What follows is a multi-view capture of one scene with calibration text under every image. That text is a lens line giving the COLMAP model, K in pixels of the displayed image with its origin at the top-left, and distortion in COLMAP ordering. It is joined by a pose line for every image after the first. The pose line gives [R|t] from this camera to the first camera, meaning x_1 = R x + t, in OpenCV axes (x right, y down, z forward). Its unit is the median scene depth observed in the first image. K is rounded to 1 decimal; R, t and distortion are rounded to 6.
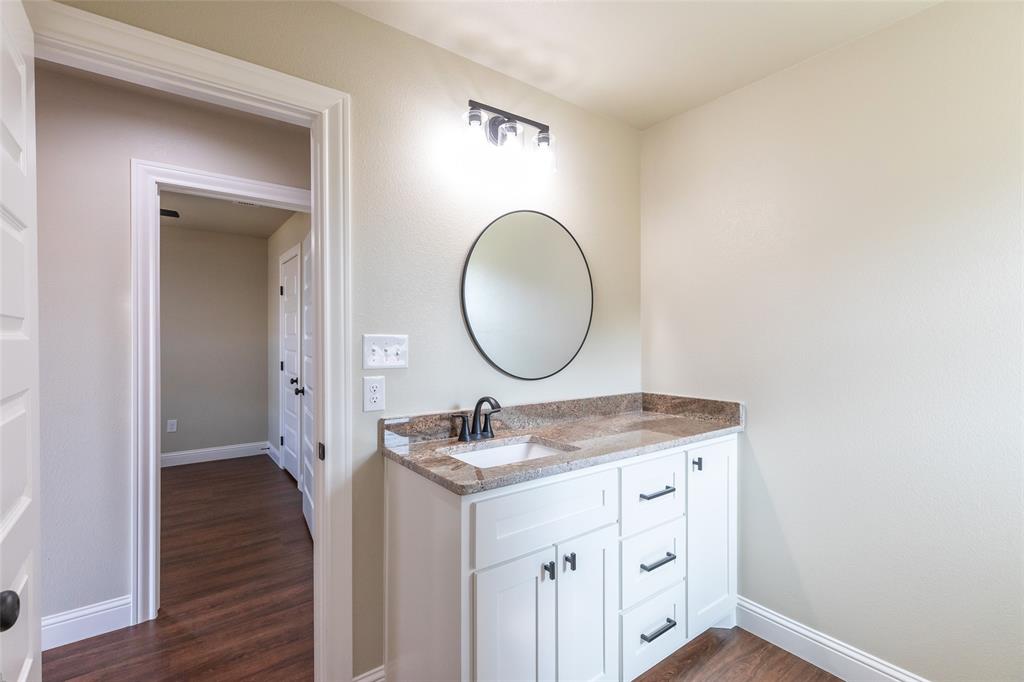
lens RADIAL K [[458.0, 0, 513.5], [0, 458.0, 339.9], [0, 0, 1]] dist [0.006290, -0.002402]
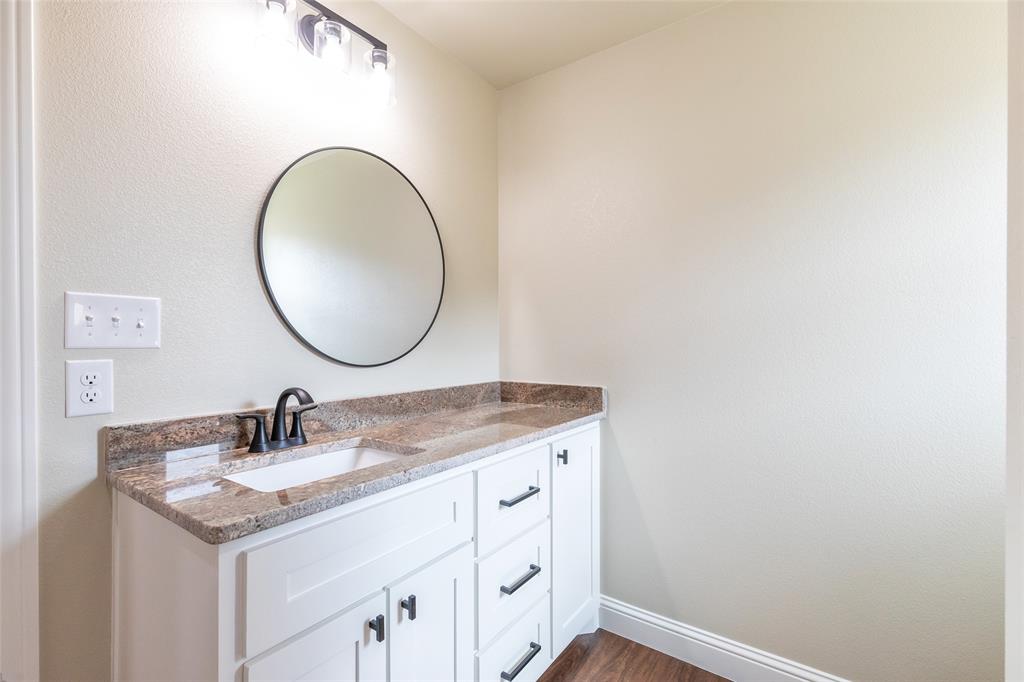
lens RADIAL K [[458.0, 0, 514.5], [0, 458.0, 344.3], [0, 0, 1]] dist [0.006290, -0.002402]
pose [[0.952346, -0.004985, 0.304978, 0.049089], [0.001881, 0.999943, 0.010471, 0.046242], [-0.305013, -0.009398, 0.952302, 0.200075]]
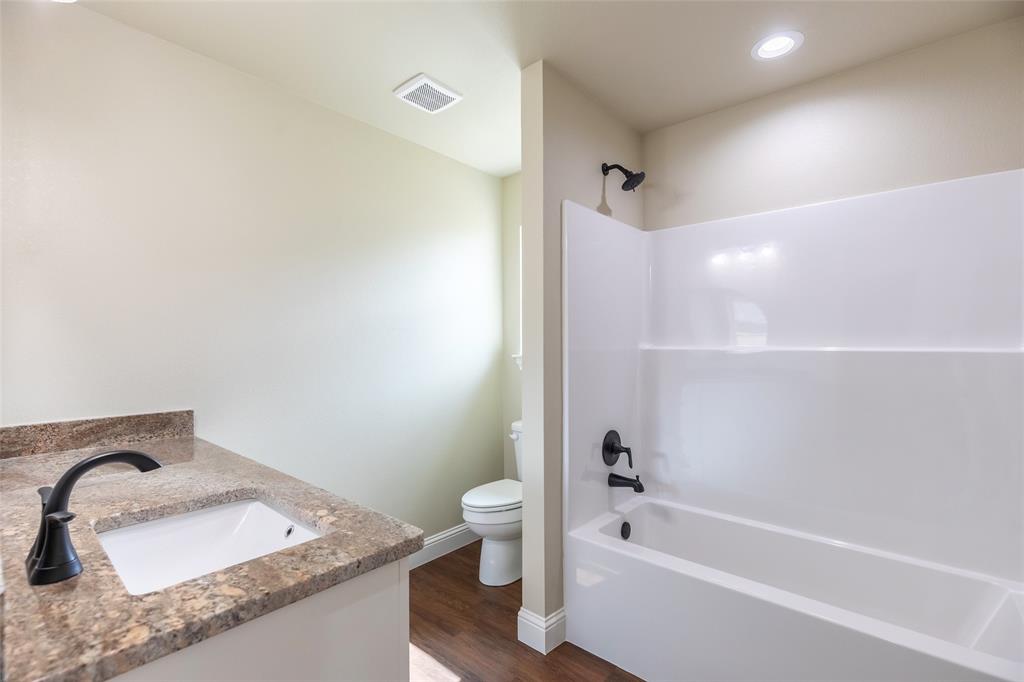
lens RADIAL K [[458.0, 0, 505.7], [0, 458.0, 342.3], [0, 0, 1]] dist [0.006290, -0.002402]
pose [[-0.175557, -0.001311, 0.984468, -0.559068], [0.000473, 0.999999, 0.001416, 0.006675], [-0.984469, 0.000714, -0.175557, 0.644404]]
